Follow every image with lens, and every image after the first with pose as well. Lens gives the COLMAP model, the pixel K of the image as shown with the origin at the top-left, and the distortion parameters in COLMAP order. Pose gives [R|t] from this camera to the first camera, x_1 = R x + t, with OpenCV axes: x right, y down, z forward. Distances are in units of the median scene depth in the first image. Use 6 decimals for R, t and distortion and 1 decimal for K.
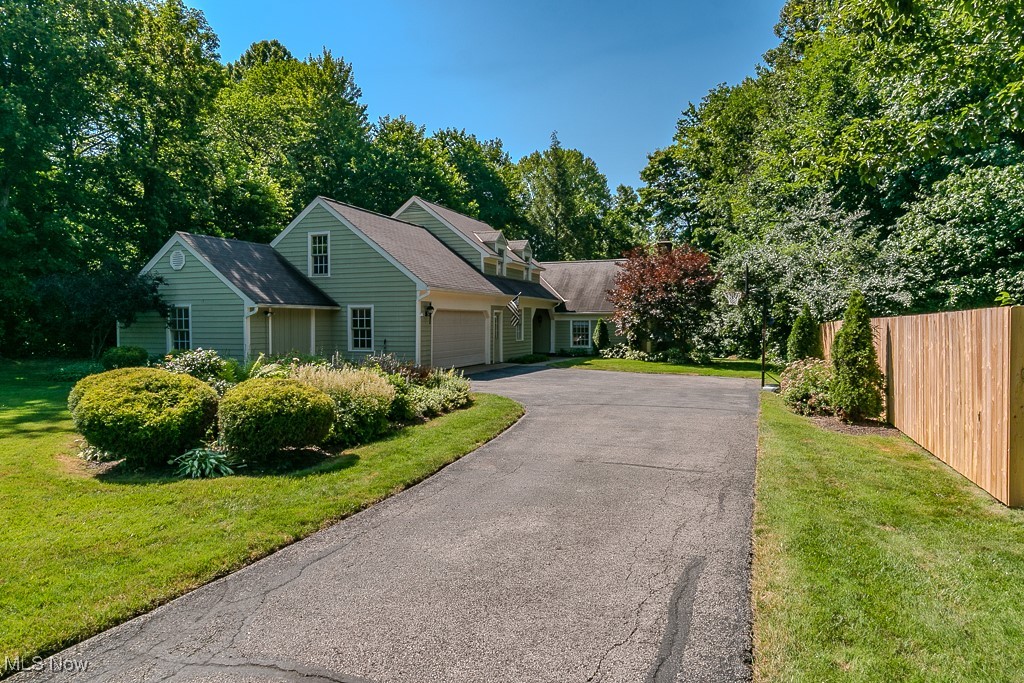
lens RADIAL K [[622.8, 0, 516.5], [0, 622.8, 336.7], [0, 0, 1]] dist [0.002400, -0.000026]
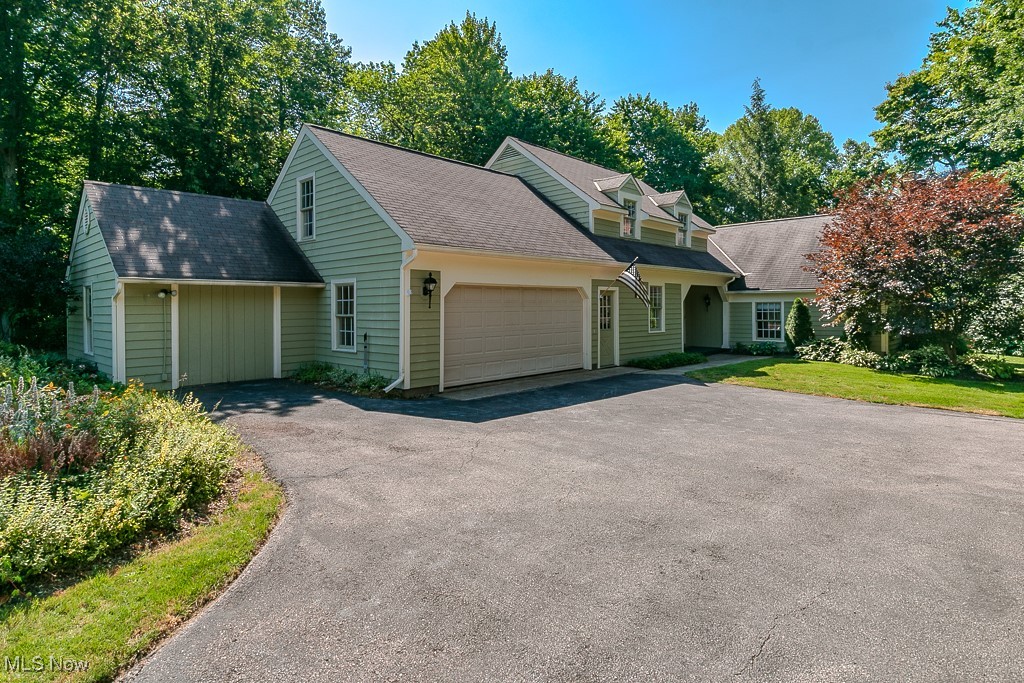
lens RADIAL K [[566.3, 0, 500.4], [0, 566.3, 307.9], [0, 0, 1]] dist [-0.010440, 0.003907]
pose [[0.919523, -0.004440, -0.393011, 0.080716], [-0.003821, 0.999788, -0.020235, -0.006234], [0.393018, 0.020109, 0.919311, 0.328336]]
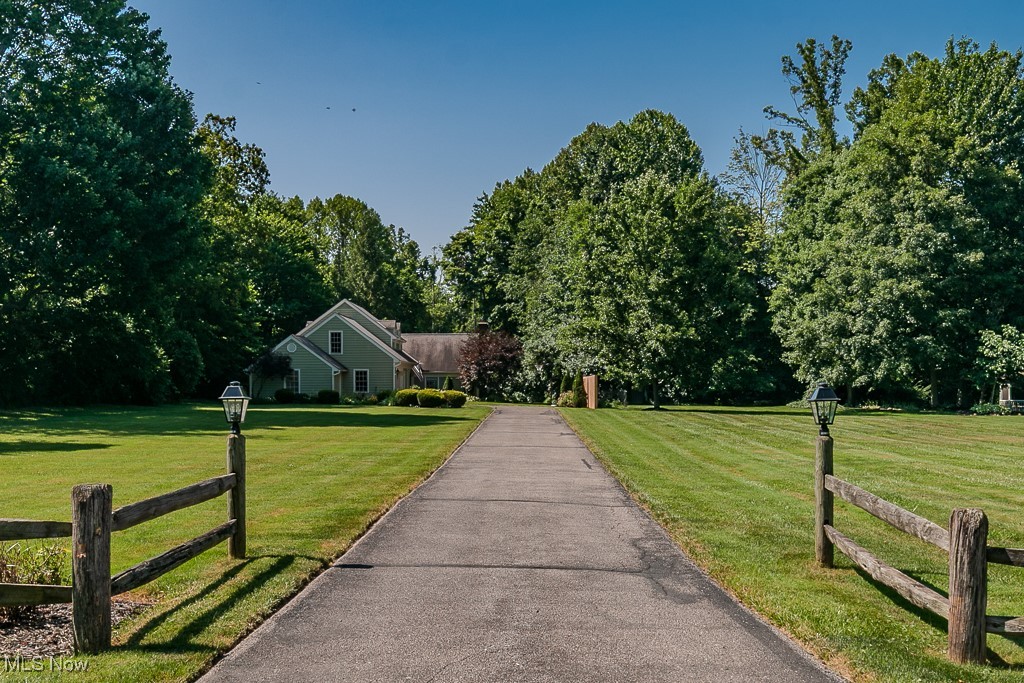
lens RADIAL K [[951.8, 0, 511.2], [0, 951.8, 341.6], [0, 0, 1]] dist [-0.015510, 0.000000]
pose [[0.938184, 0.014533, 0.345831, -0.529533], [0.007310, 0.998064, -0.061772, 0.032037], [-0.346059, 0.060482, 0.936261, -1.241401]]
